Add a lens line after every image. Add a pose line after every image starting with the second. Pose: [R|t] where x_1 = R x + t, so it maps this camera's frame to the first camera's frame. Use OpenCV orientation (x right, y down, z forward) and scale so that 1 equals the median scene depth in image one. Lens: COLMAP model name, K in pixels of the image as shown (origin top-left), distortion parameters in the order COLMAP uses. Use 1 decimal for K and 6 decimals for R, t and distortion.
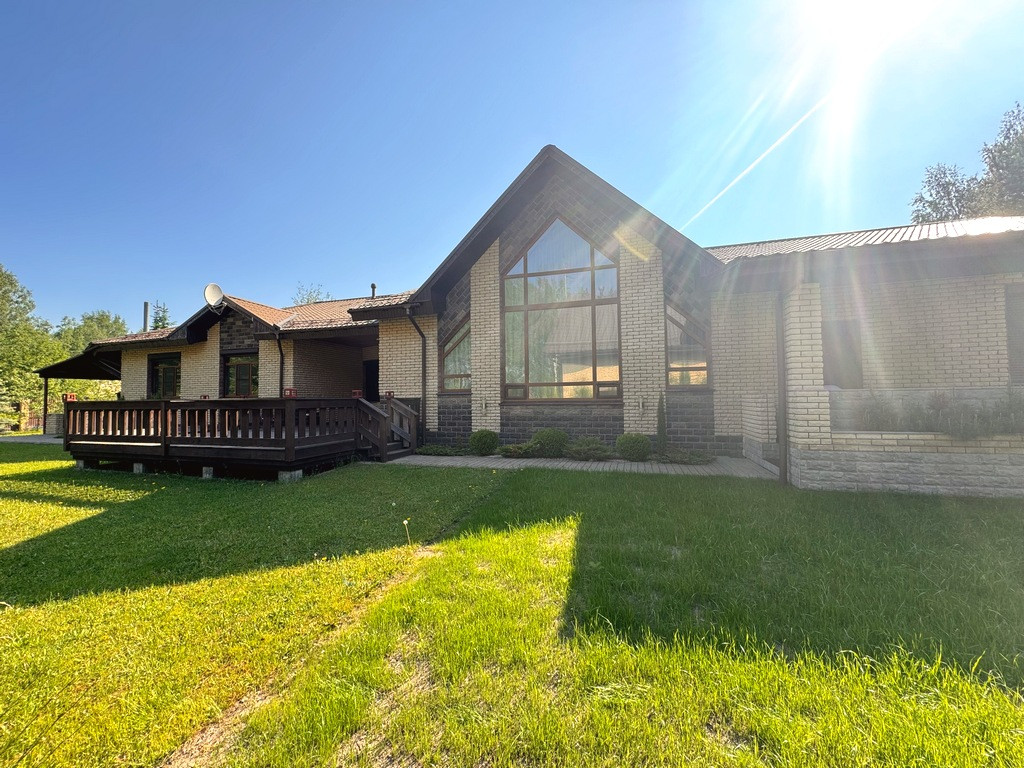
lens RADIAL K [[400.8, 0, 512.0], [0, 400.8, 384.0], [0, 0, 1]] dist [0.000697, 0.000239]
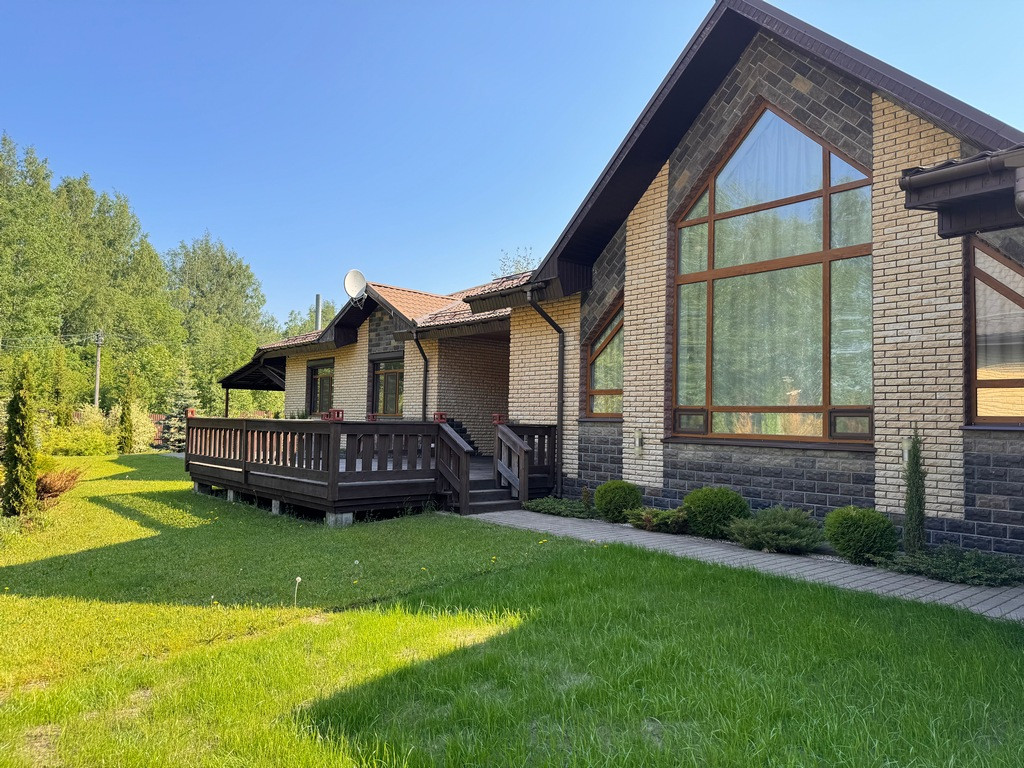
lens RADIAL K [[699.5, 0, 512.0], [0, 699.5, 384.0], [0, 0, 1]] dist [0.167049, -0.272571]
pose [[0.853027, 0.002166, -0.521863, 0.318775], [-0.012148, 0.999803, -0.015706, -0.014050], [0.521726, 0.019738, 0.852885, -0.015381]]
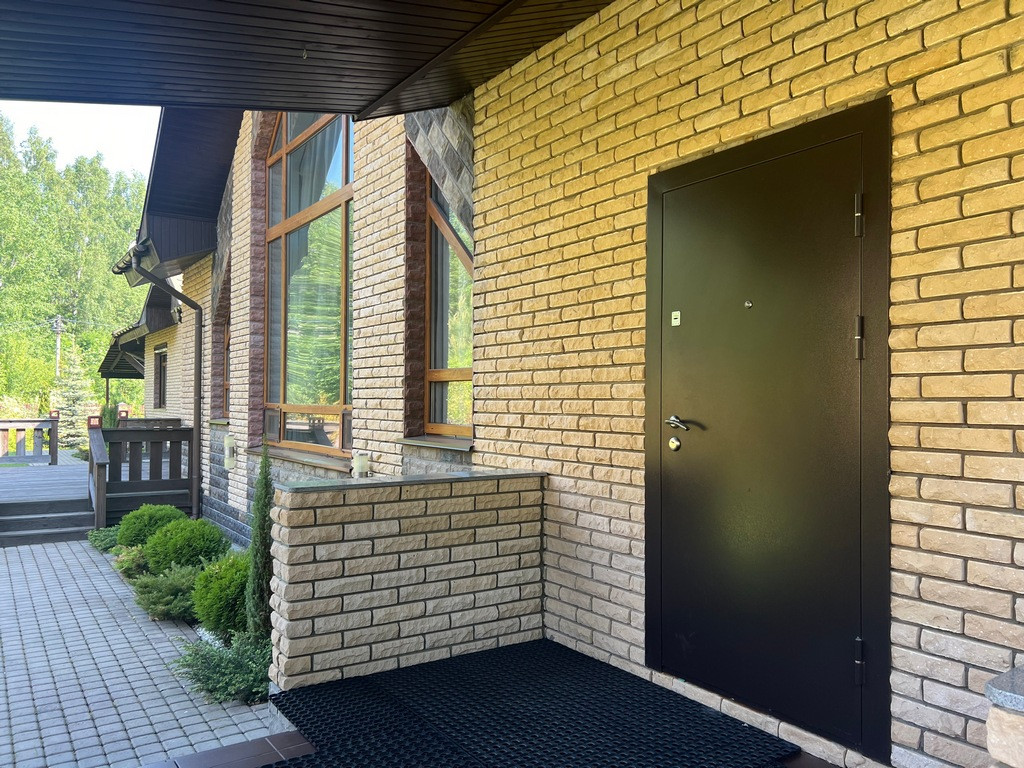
lens RADIAL K [[759.2, 0, 512.0], [0, 759.2, 384.0], [0, 0, 1]] dist [0.073455, -0.115795]
pose [[0.784685, 0.002684, -0.619888, 0.720586], [0.008944, 0.999838, 0.015650, -0.033802], [0.619830, -0.017824, 0.784534, 0.498760]]
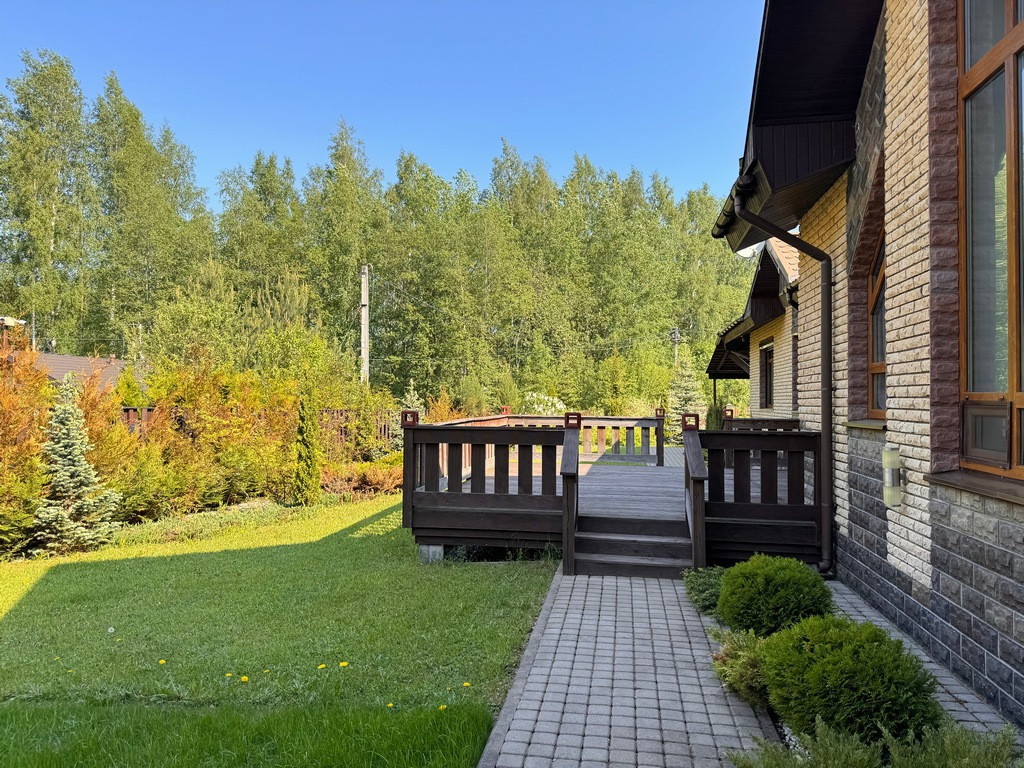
lens RADIAL K [[712.8, 0, 512.0], [0, 712.8, 384.0], [0, 0, 1]] dist [0.056105, -0.064954]
pose [[0.135702, -0.010178, -0.990697, 0.376445], [0.029781, 0.999537, -0.006190, -0.012770], [0.990302, -0.028664, 0.135942, 0.663469]]
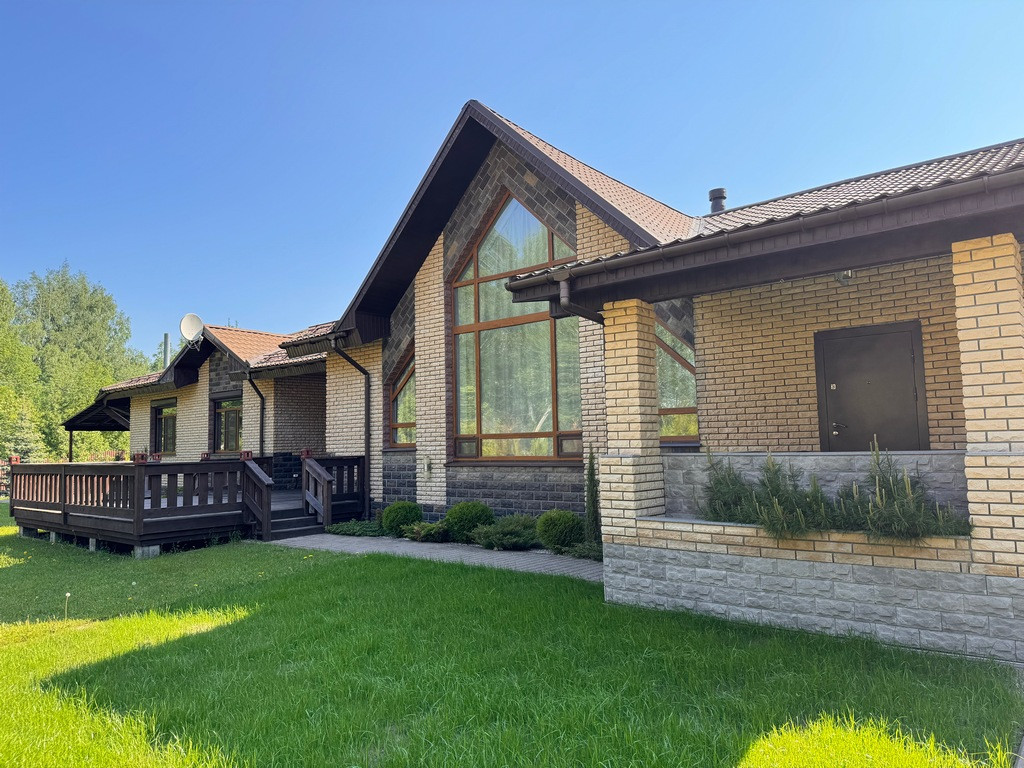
lens RADIAL K [[699.5, 0, 512.0], [0, 699.5, 384.0], [0, 0, 1]] dist [0.167049, -0.272571]
pose [[0.921077, -0.043157, -0.386982, 0.553737], [0.026668, 0.998497, -0.047881, -0.029420], [0.388467, 0.033782, 0.920843, -0.103930]]
